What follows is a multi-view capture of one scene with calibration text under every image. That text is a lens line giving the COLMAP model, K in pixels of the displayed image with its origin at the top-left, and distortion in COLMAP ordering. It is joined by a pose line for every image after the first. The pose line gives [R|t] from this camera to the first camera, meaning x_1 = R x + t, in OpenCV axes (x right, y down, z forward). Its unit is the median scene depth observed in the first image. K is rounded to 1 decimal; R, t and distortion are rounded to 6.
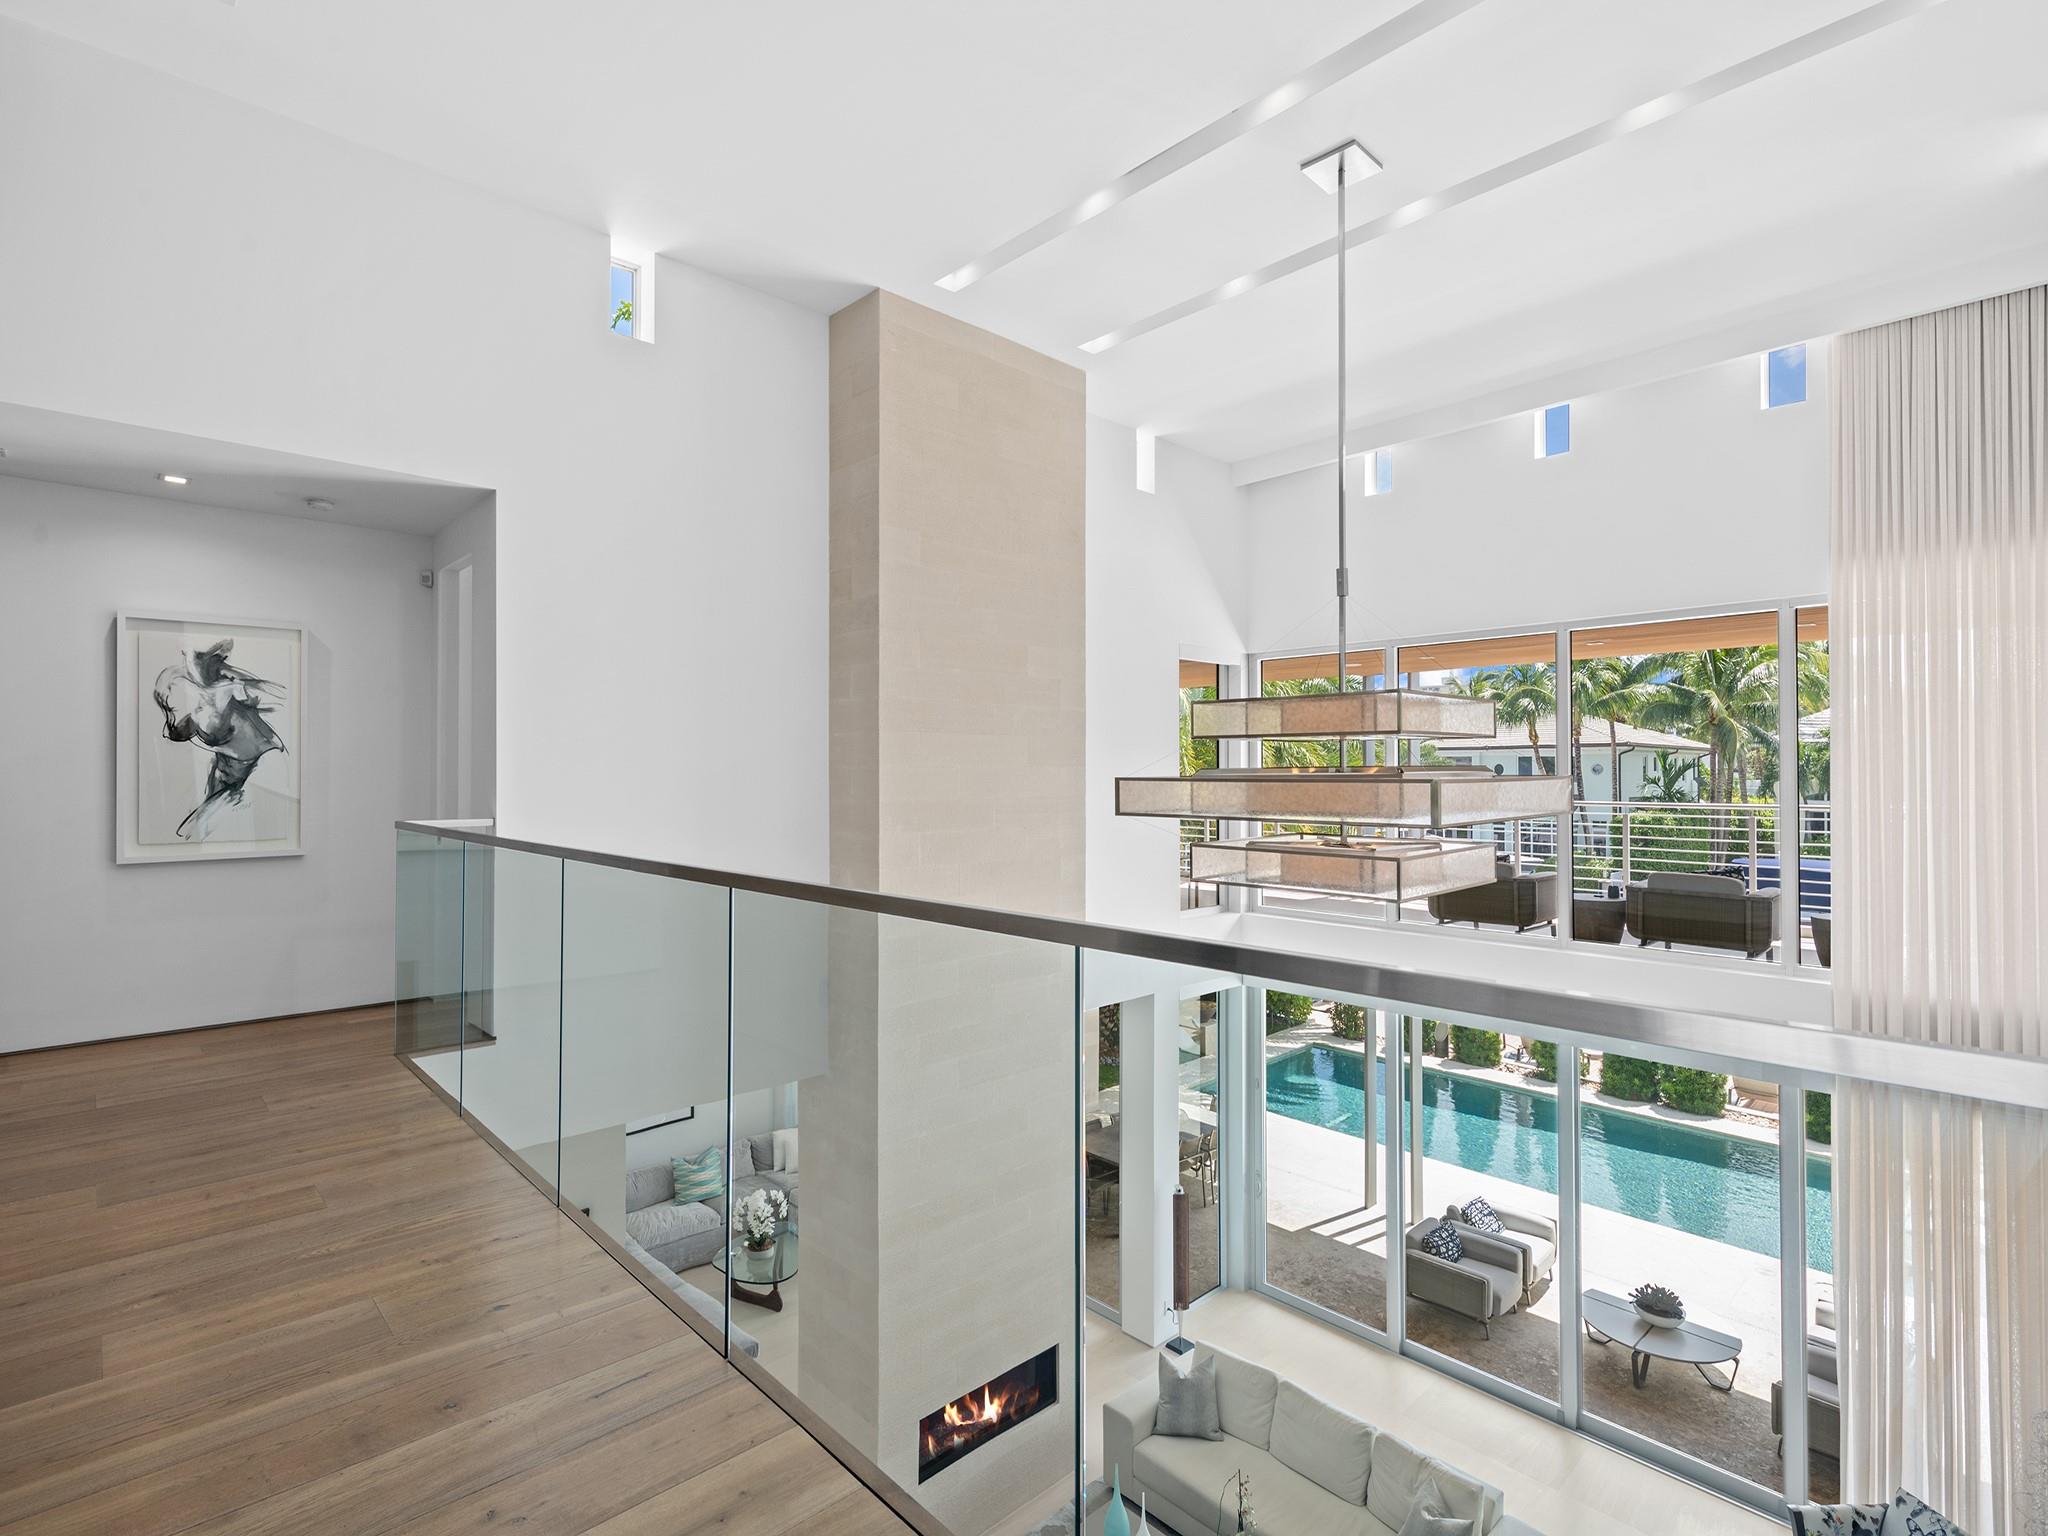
lens RADIAL K [[1001.7, 0, 999.6], [0, 1001.7, 766.5], [0, 0, 1]] dist [0.013598, 0.000327]
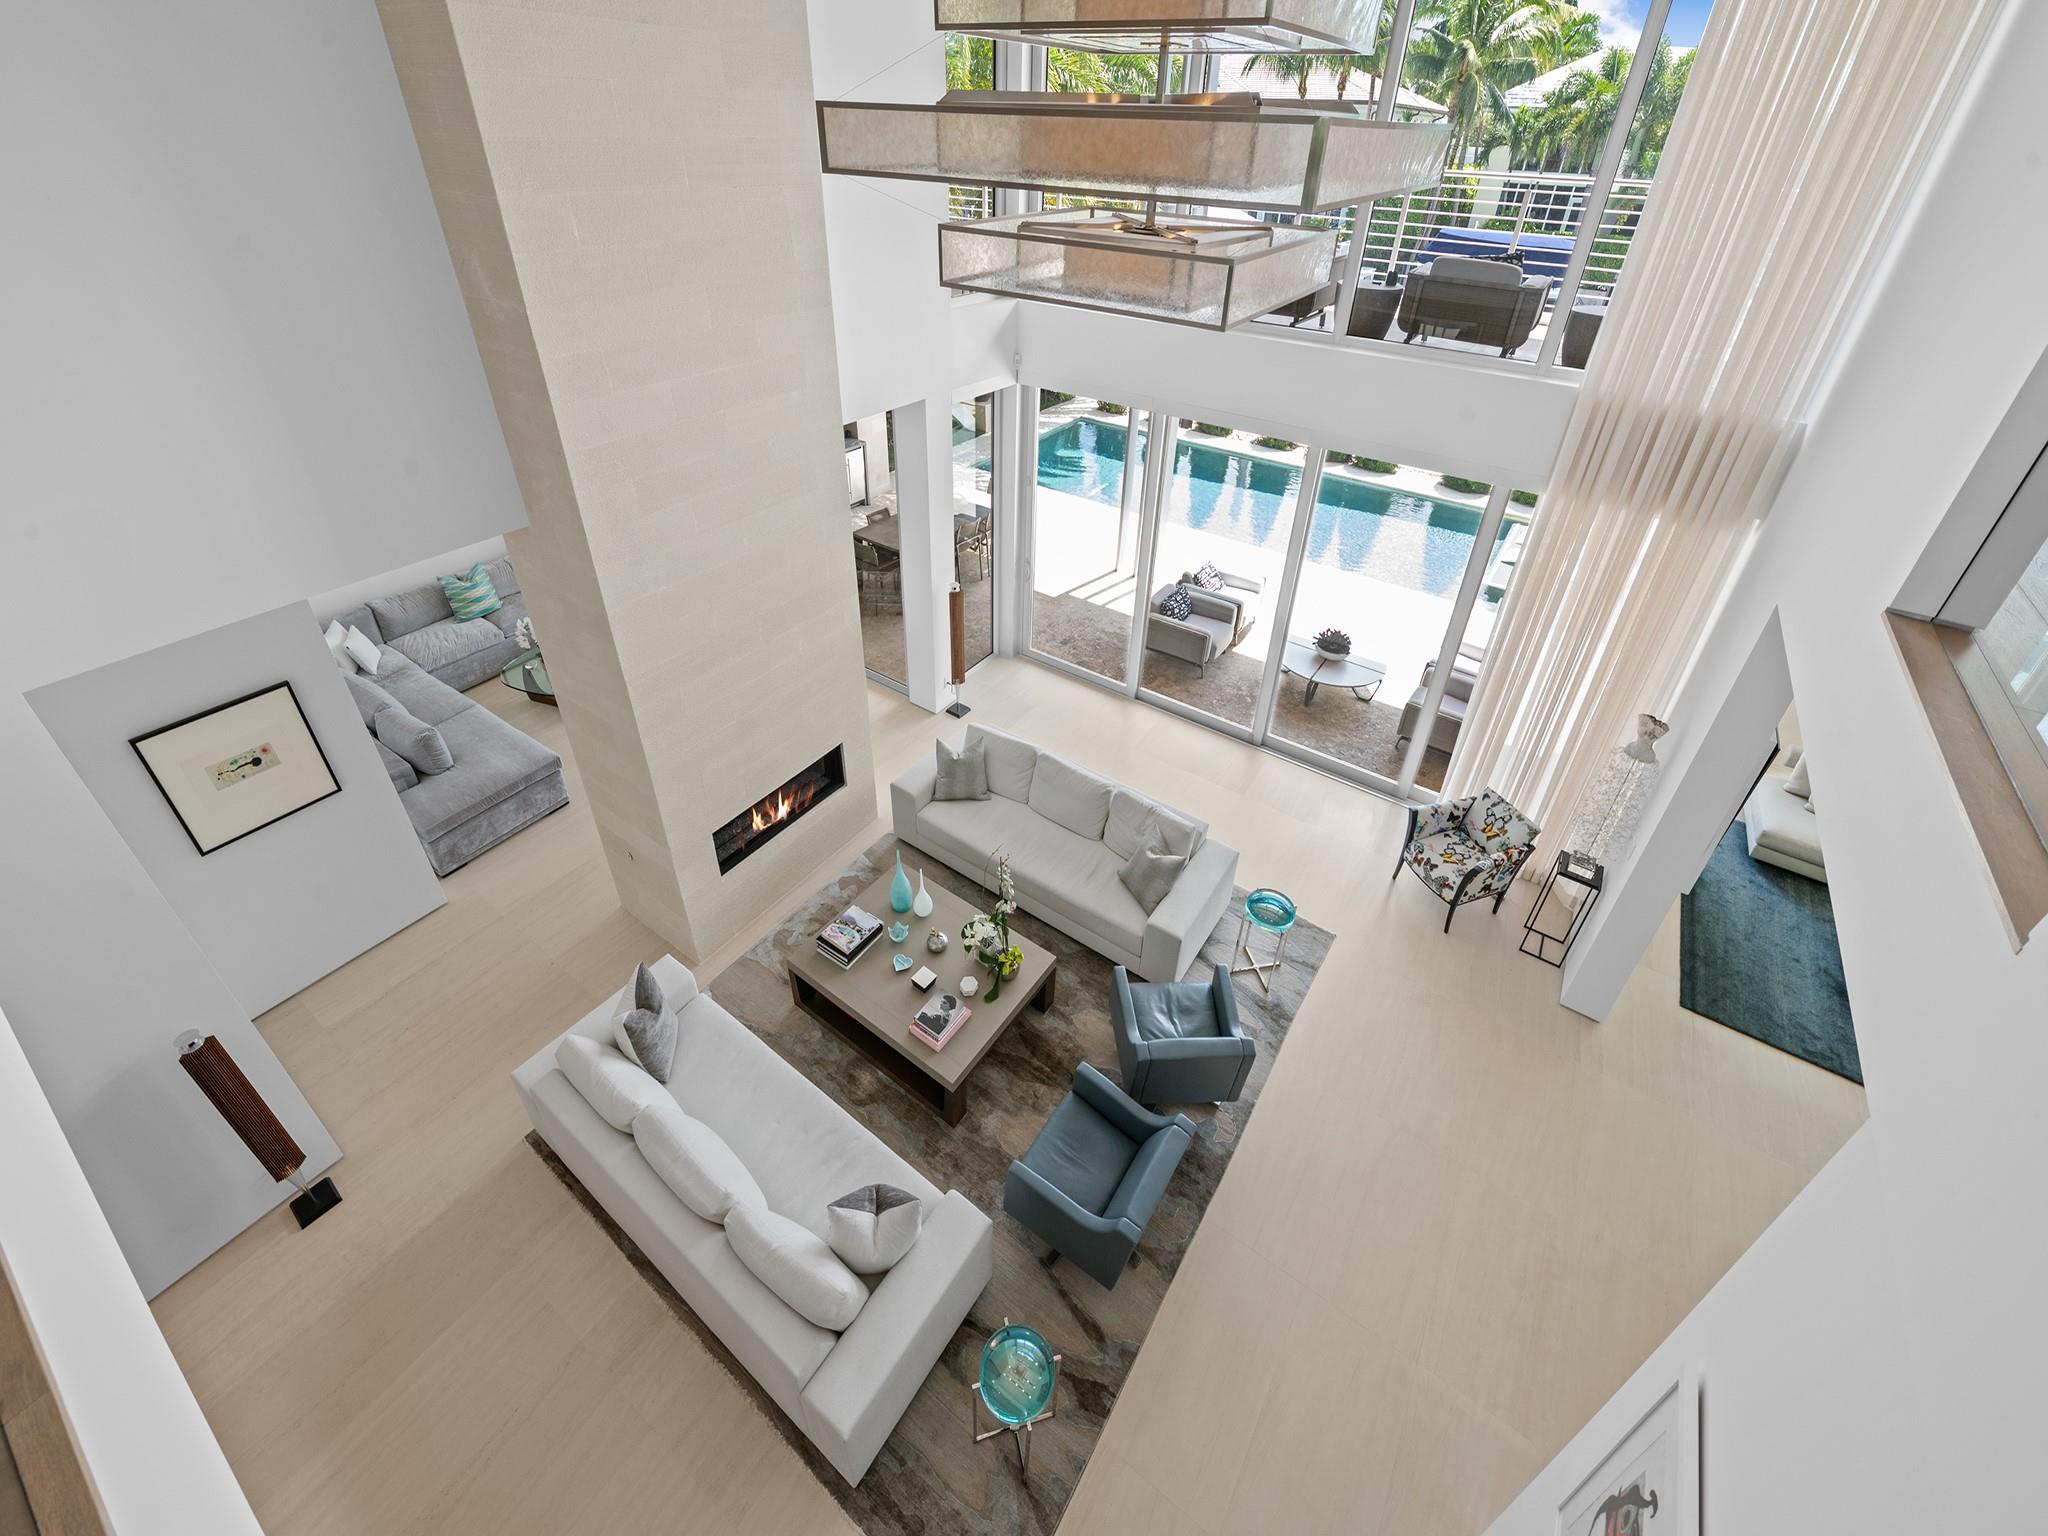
lens RADIAL K [[868.3, 0, 1040.0], [0, 868.3, 716.5], [0, 0, 1]] dist [0.004452, 0.000164]
pose [[0.968182, -0.113788, 0.222883, 0.047599], [-0.034066, 0.822425, 0.567853, 0.007450], [-0.247919, -0.557377, 0.792380, 0.178828]]
